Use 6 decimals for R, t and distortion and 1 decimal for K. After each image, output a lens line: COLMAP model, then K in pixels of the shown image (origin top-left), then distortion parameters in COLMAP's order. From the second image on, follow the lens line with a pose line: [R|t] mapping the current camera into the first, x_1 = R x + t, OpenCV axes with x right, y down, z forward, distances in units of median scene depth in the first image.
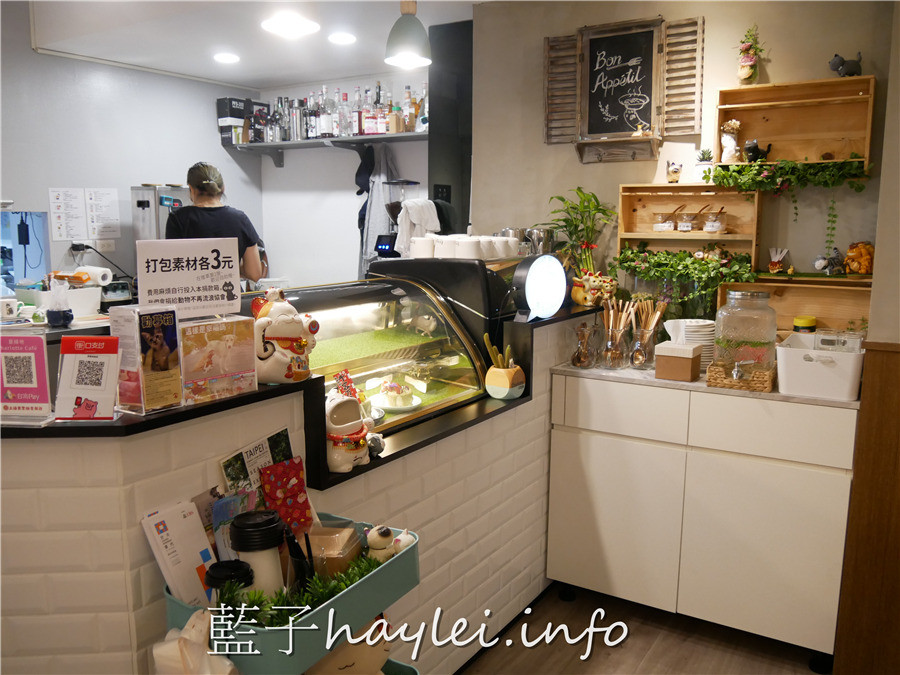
lens RADIAL K [[750.8, 0, 450.7], [0, 750.8, 338.3], [0, 0, 1]] dist [-0.053701, 0.021545]
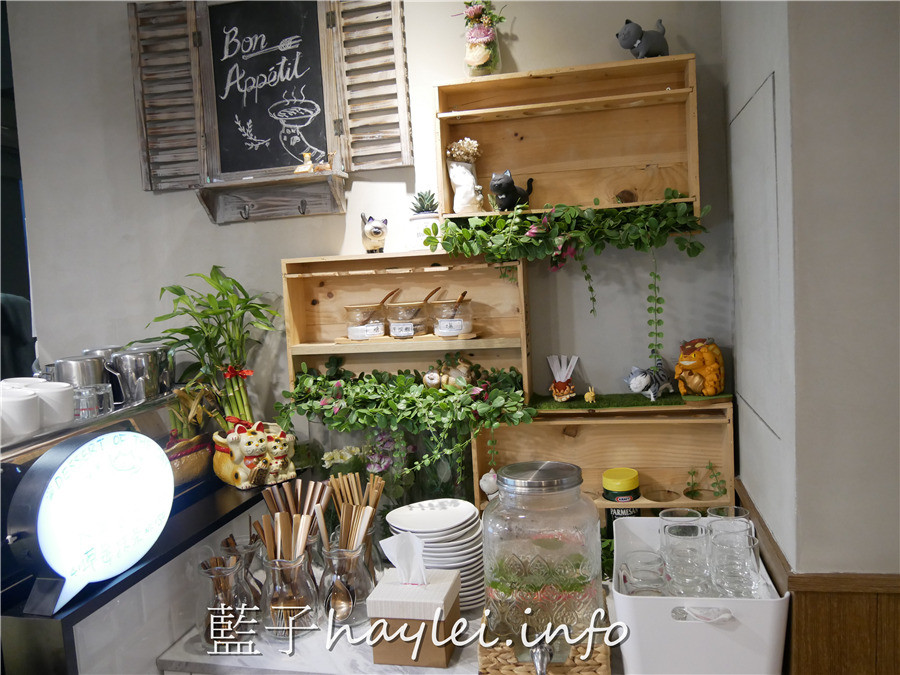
lens RADIAL K [[750.8, 0, 450.4], [0, 750.8, 334.2], [0, 0, 1]] dist [-0.053701, 0.021545]
pose [[0.936129, -0.082241, 0.341906, 0.158483], [0.109571, 0.992083, -0.061369, -0.109804], [-0.334152, 0.094912, 0.937728, 0.472322]]
